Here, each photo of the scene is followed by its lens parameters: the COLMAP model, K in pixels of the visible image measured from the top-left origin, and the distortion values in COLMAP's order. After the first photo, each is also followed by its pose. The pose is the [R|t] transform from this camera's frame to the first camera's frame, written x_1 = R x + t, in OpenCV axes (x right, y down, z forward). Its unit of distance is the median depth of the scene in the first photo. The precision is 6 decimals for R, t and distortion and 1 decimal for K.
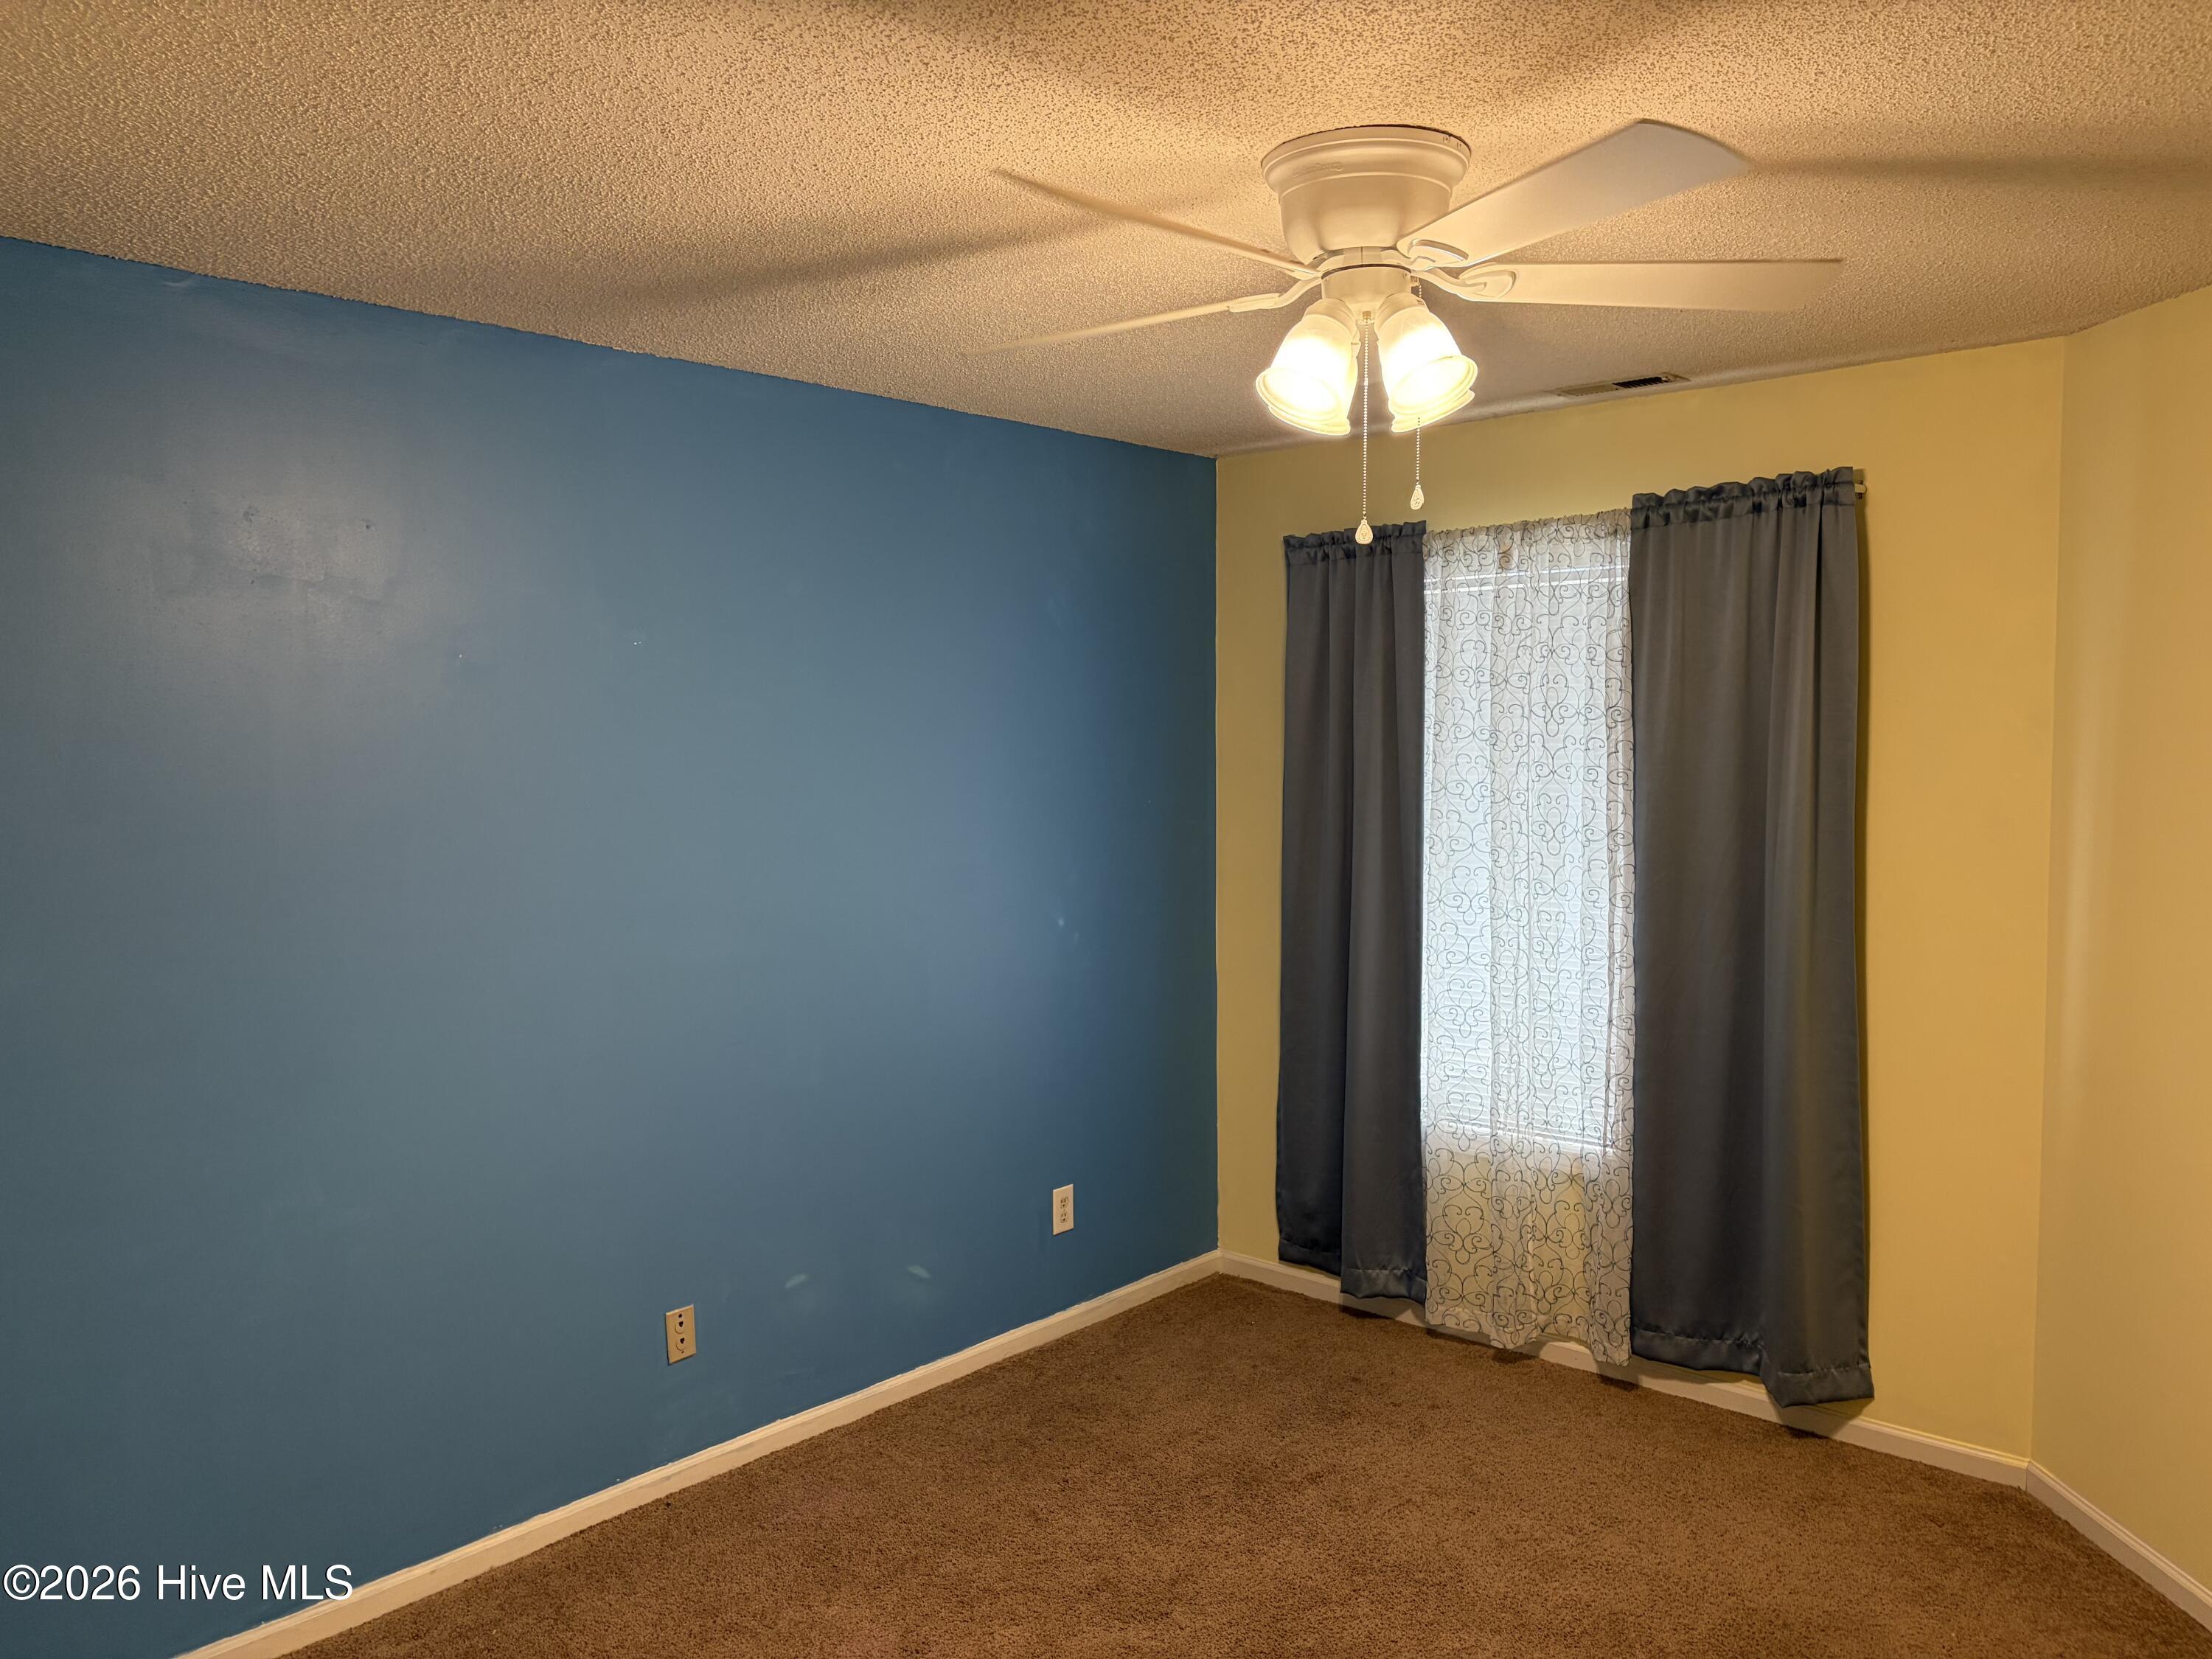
lens RADIAL K [[1663.2, 0, 1117.7], [0, 1663.2, 834.9], [0, 0, 1]] dist [0.065310, -0.069504]
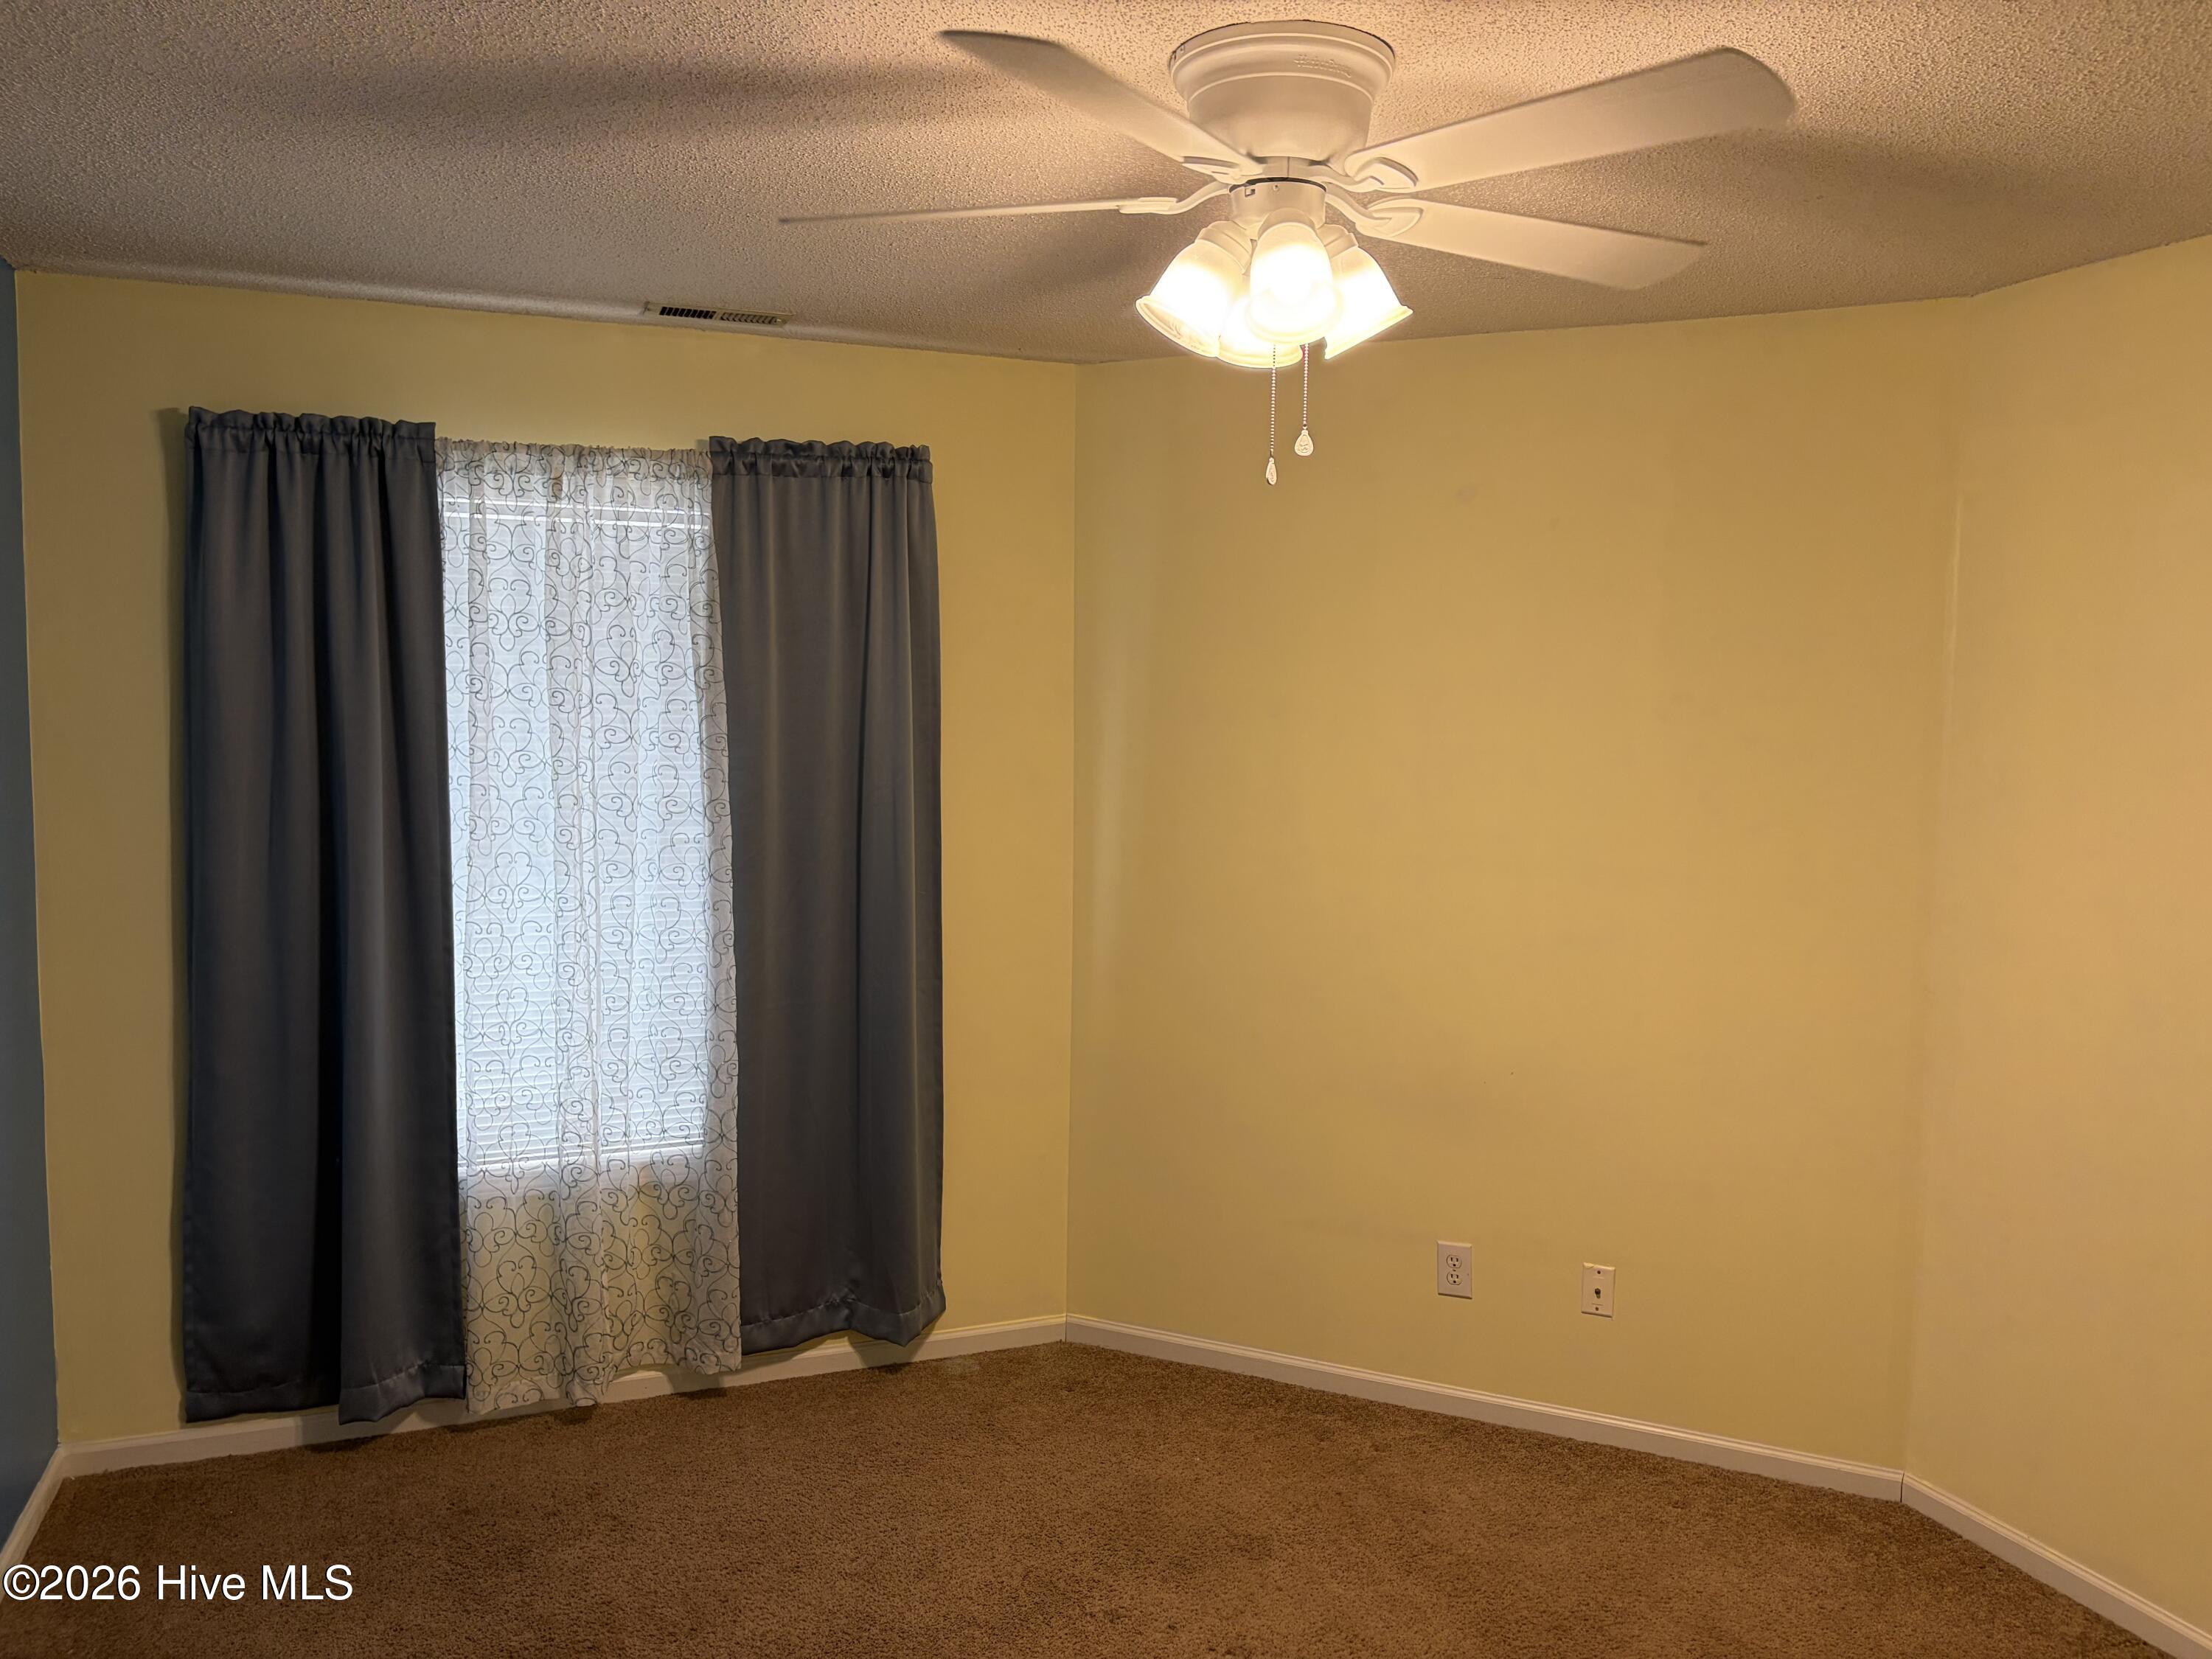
lens RADIAL K [[1663.2, 0, 1105.3], [0, 1663.2, 833.0], [0, 0, 1]] dist [0.065310, -0.069504]
pose [[0.478521, -0.060721, 0.875974, -0.396138], [0.045343, 0.997984, 0.044409, -0.015155], [-0.876904, 0.018468, 0.480310, 0.355864]]
